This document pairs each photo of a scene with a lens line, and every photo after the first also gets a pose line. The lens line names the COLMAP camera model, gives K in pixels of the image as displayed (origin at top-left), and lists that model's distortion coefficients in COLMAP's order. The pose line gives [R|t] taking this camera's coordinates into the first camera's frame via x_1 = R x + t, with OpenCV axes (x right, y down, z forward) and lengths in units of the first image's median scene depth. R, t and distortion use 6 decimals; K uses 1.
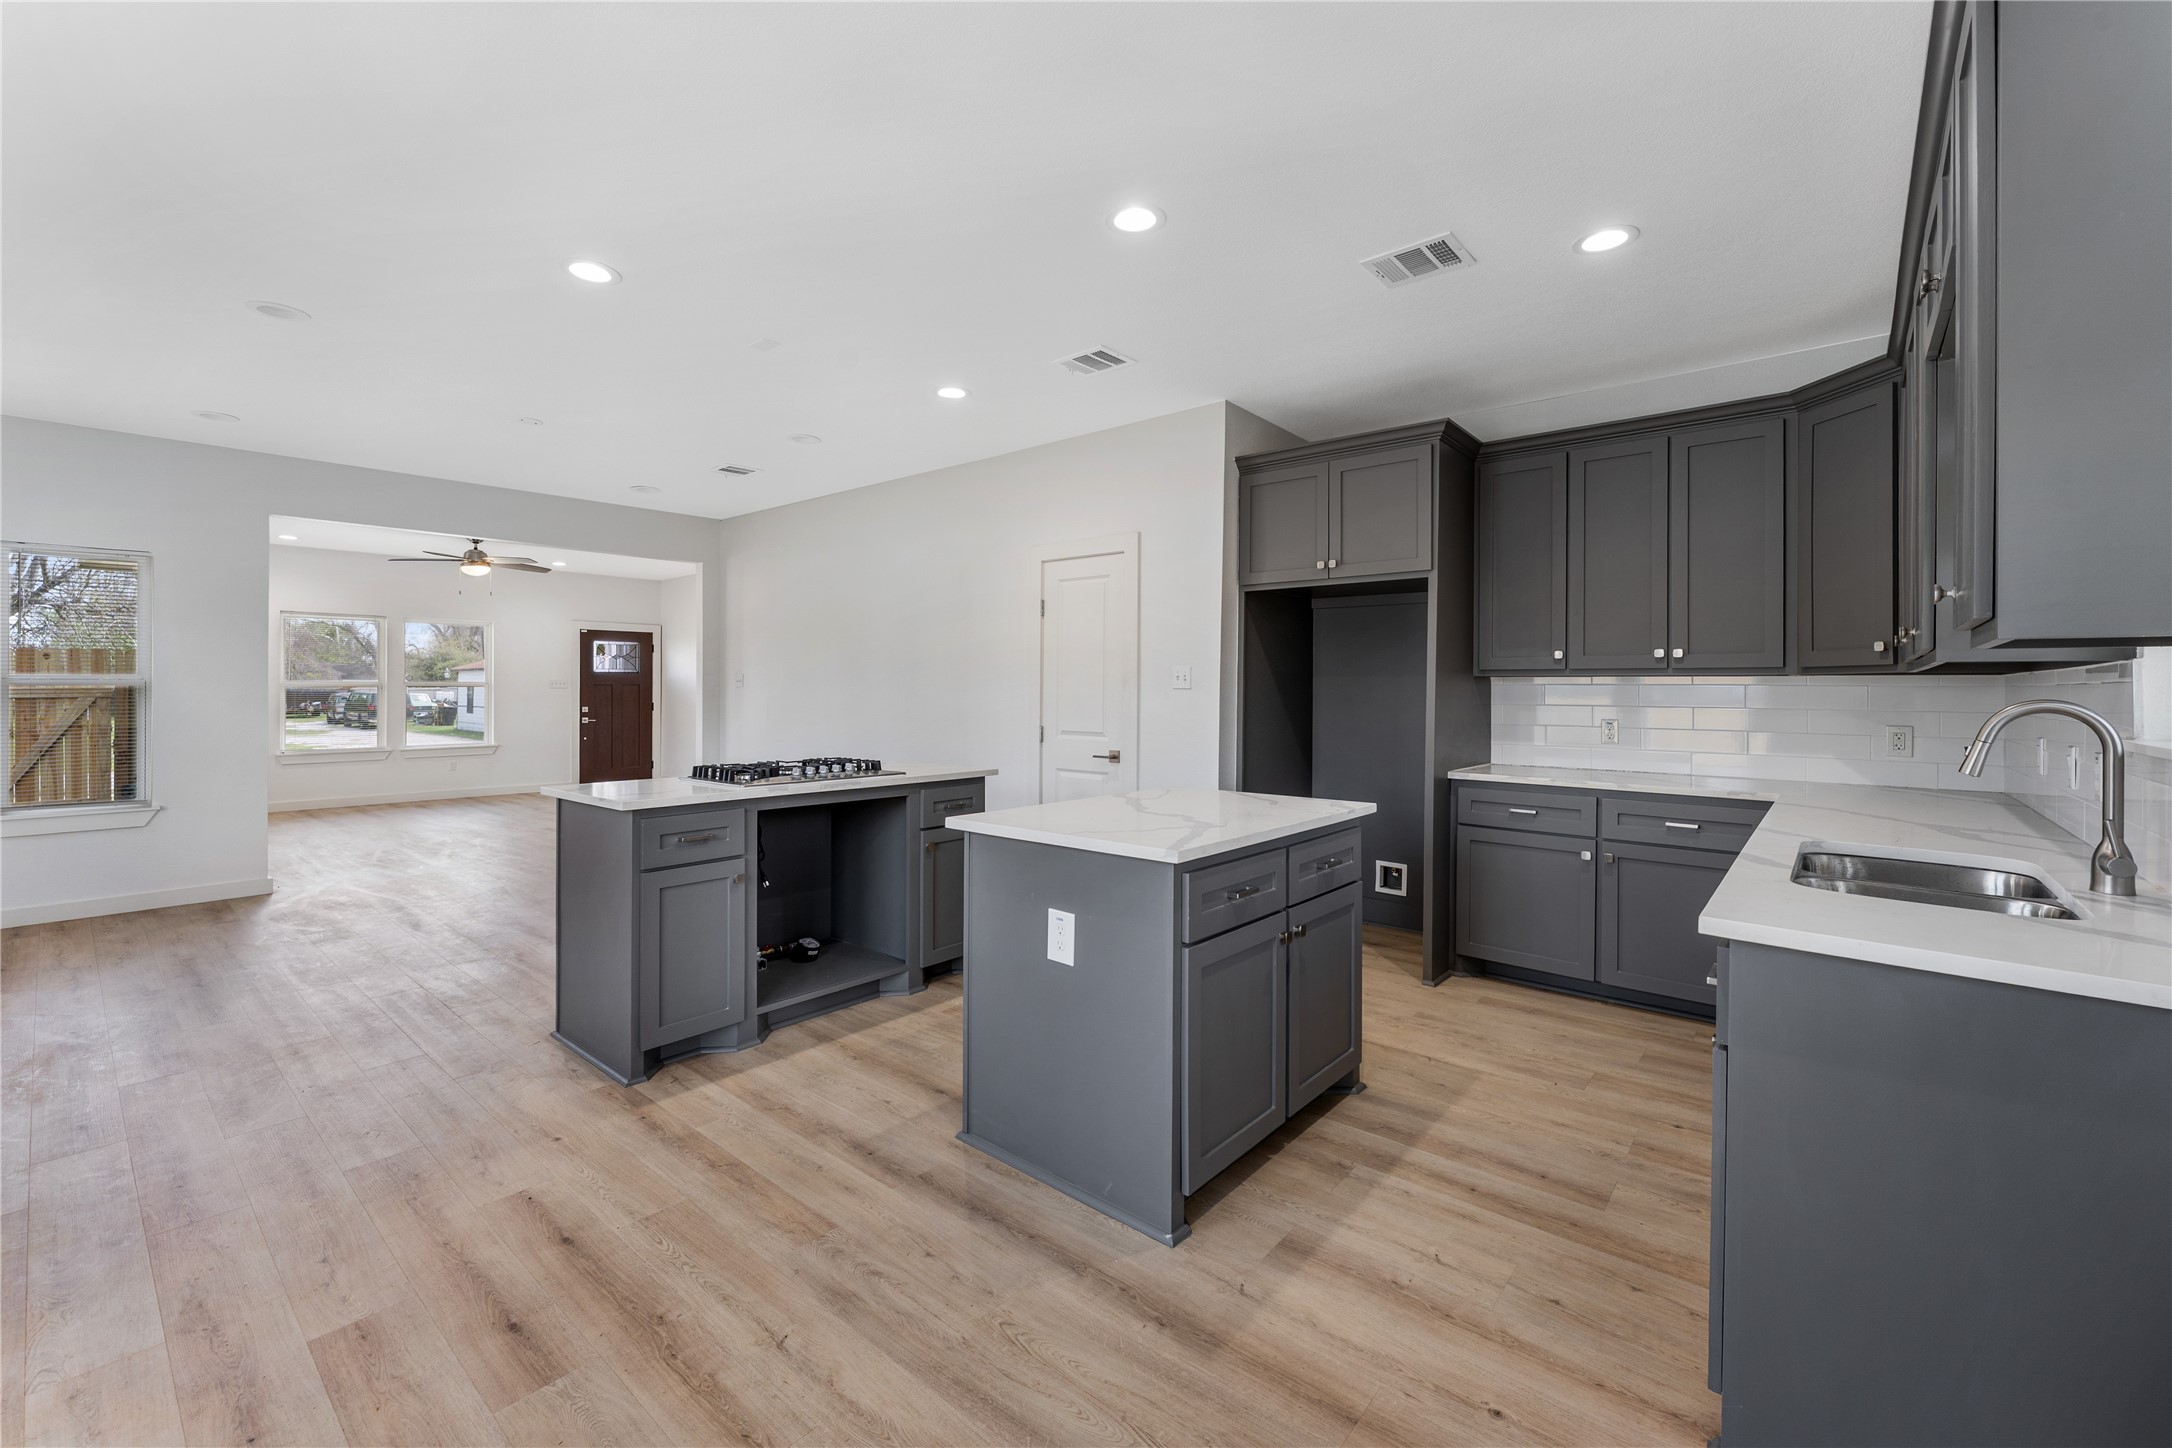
lens RADIAL K [[889.9, 0, 1079.5], [0, 889.9, 690.4], [0, 0, 1]] dist [-0.000623, 0.000160]
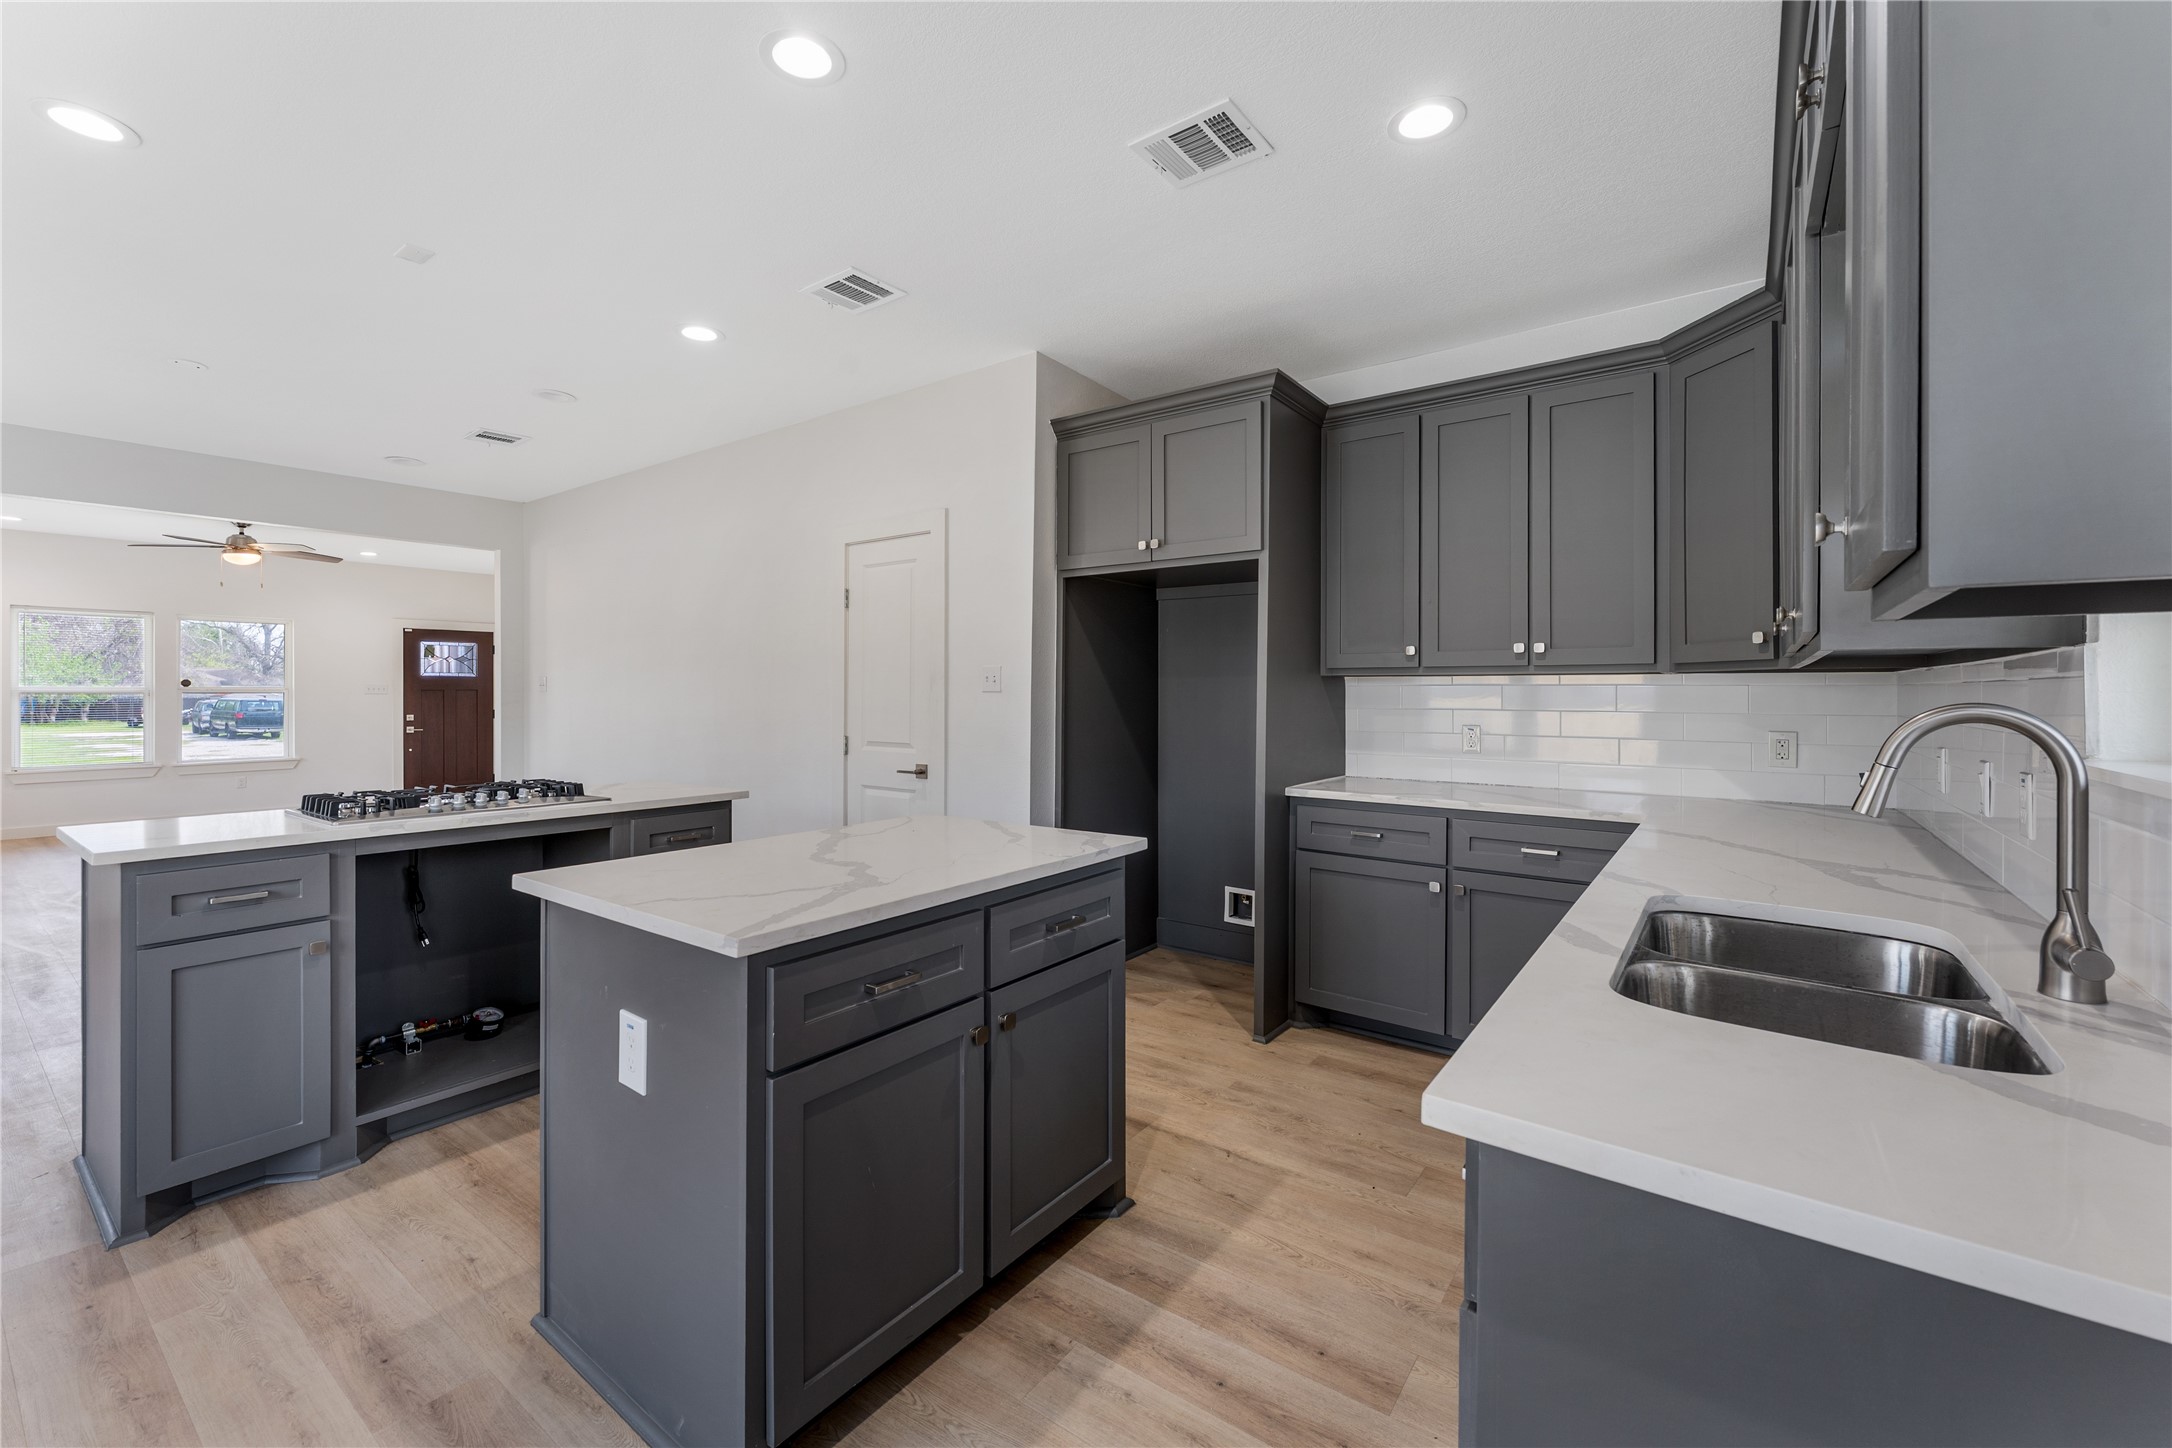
lens RADIAL K [[886.9, 0, 1083.7], [0, 886.9, 695.1], [0, 0, 1]] dist [-0.001437, -0.000467]
pose [[0.997521, -0.004447, 0.070225, 0.192243], [0.004340, 0.999989, 0.001675, 0.000295], [-0.070231, -0.001366, 0.997530, 0.197717]]
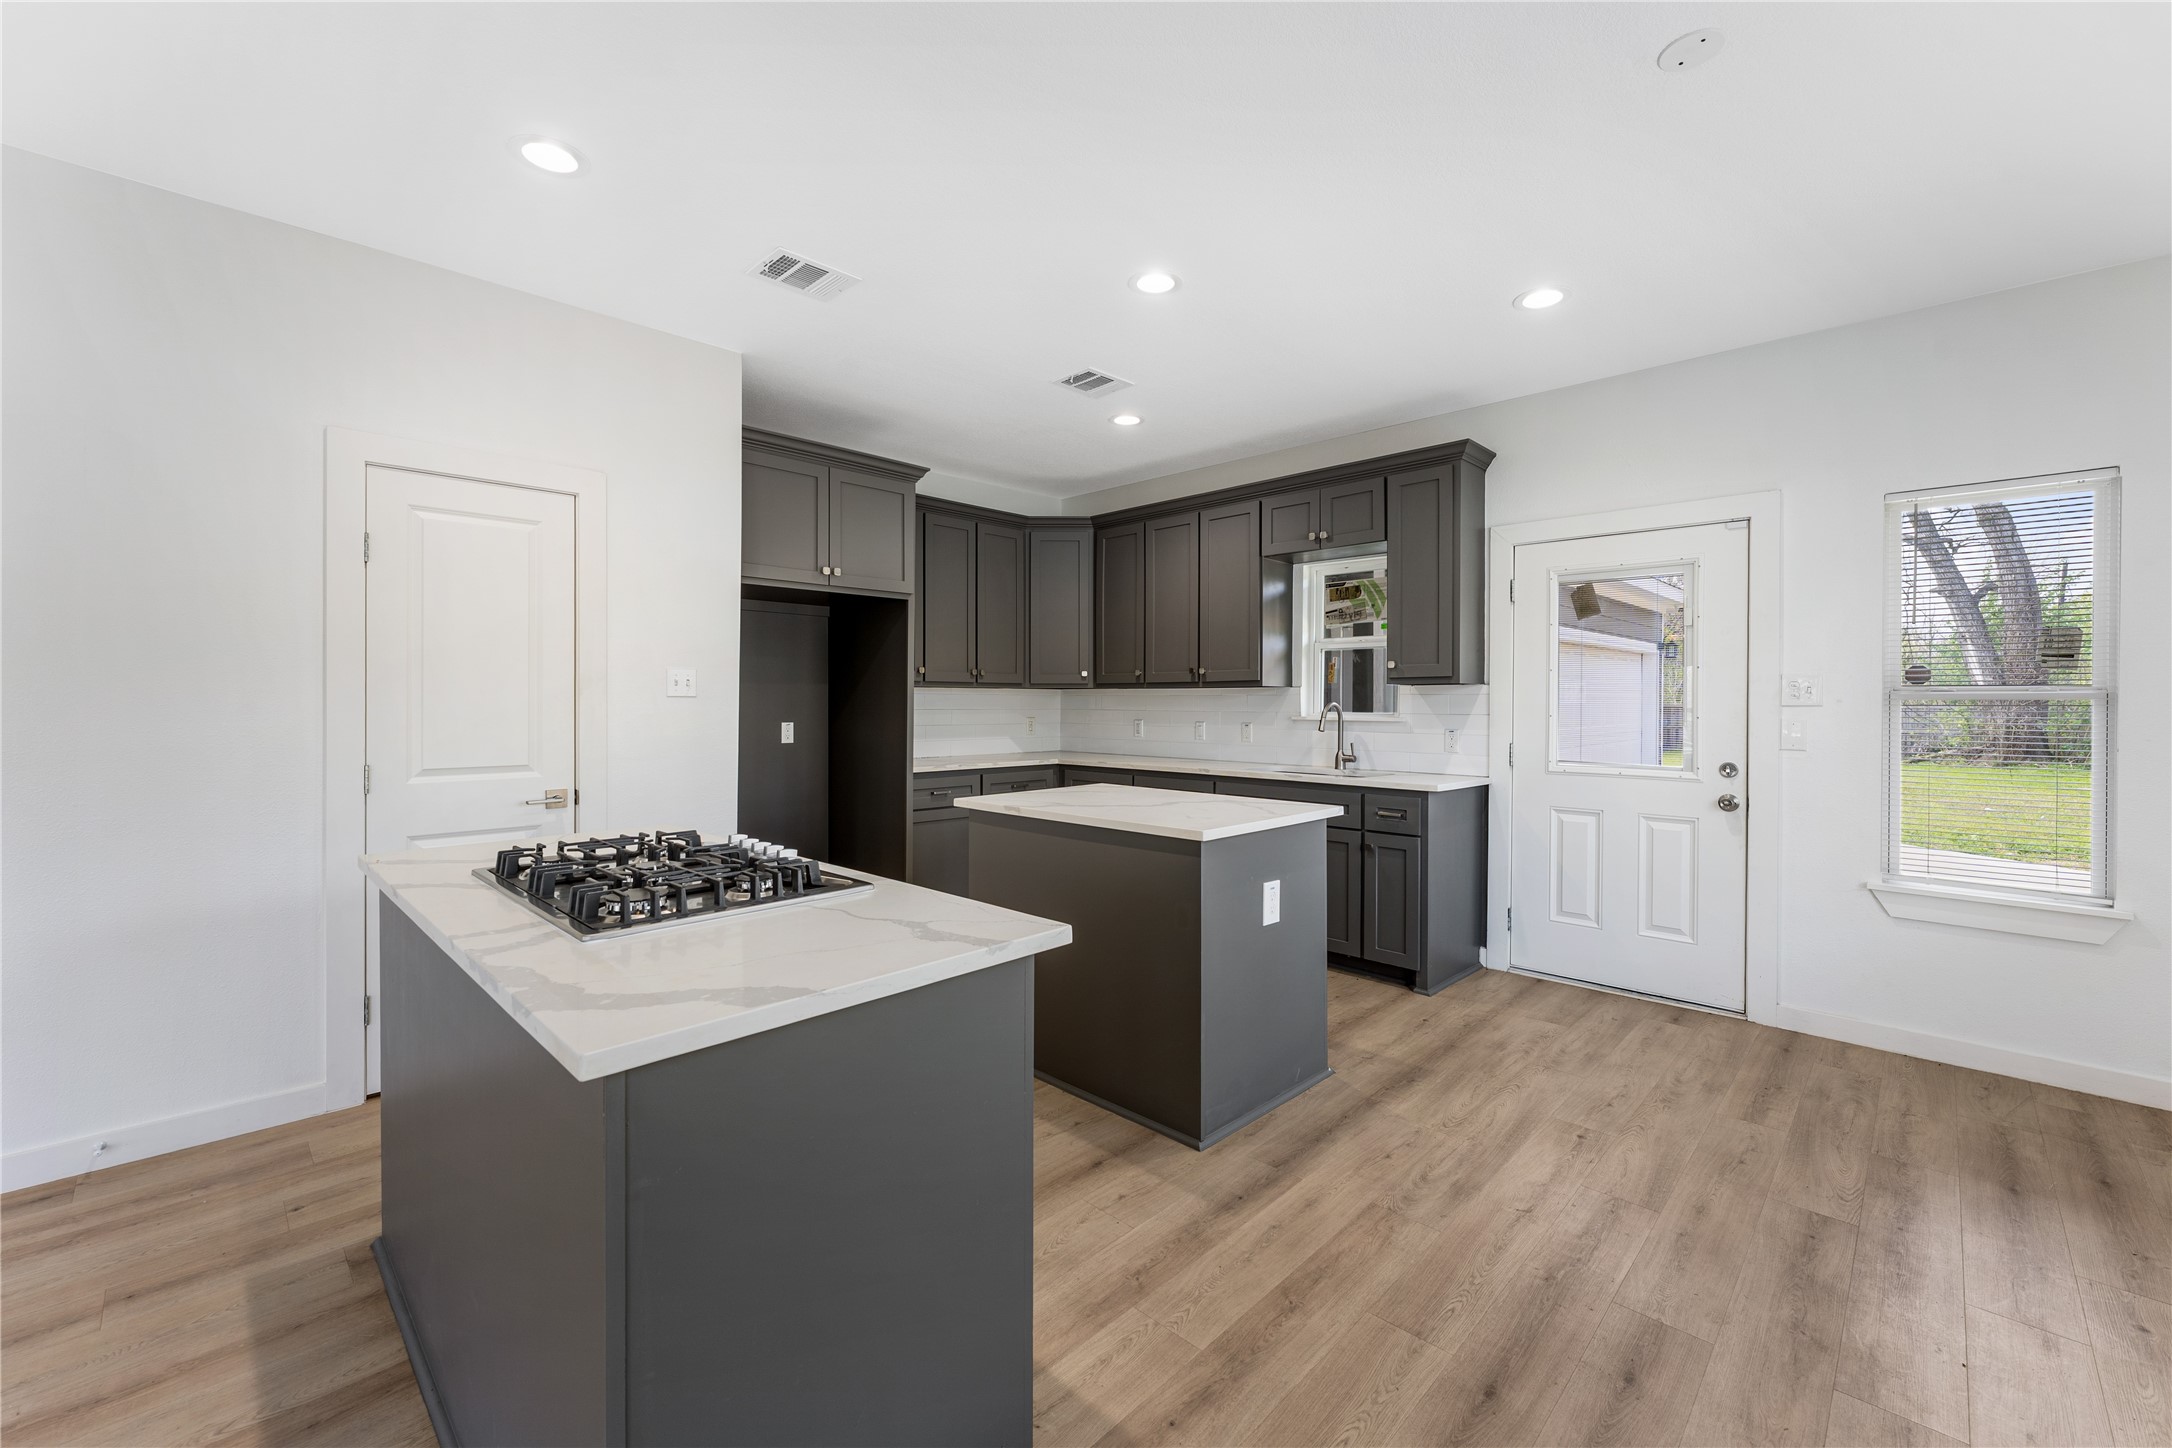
lens RADIAL K [[882.4, 0, 1090.8], [0, 882.4, 709.2], [0, 0, 1]] dist [0.000341, 0.000112]
pose [[0.061082, -0.013432, 0.998042, -0.843272], [-0.000078, 0.999909, 0.013462, -0.001829], [-0.998133, -0.000900, 0.061076, 0.800745]]
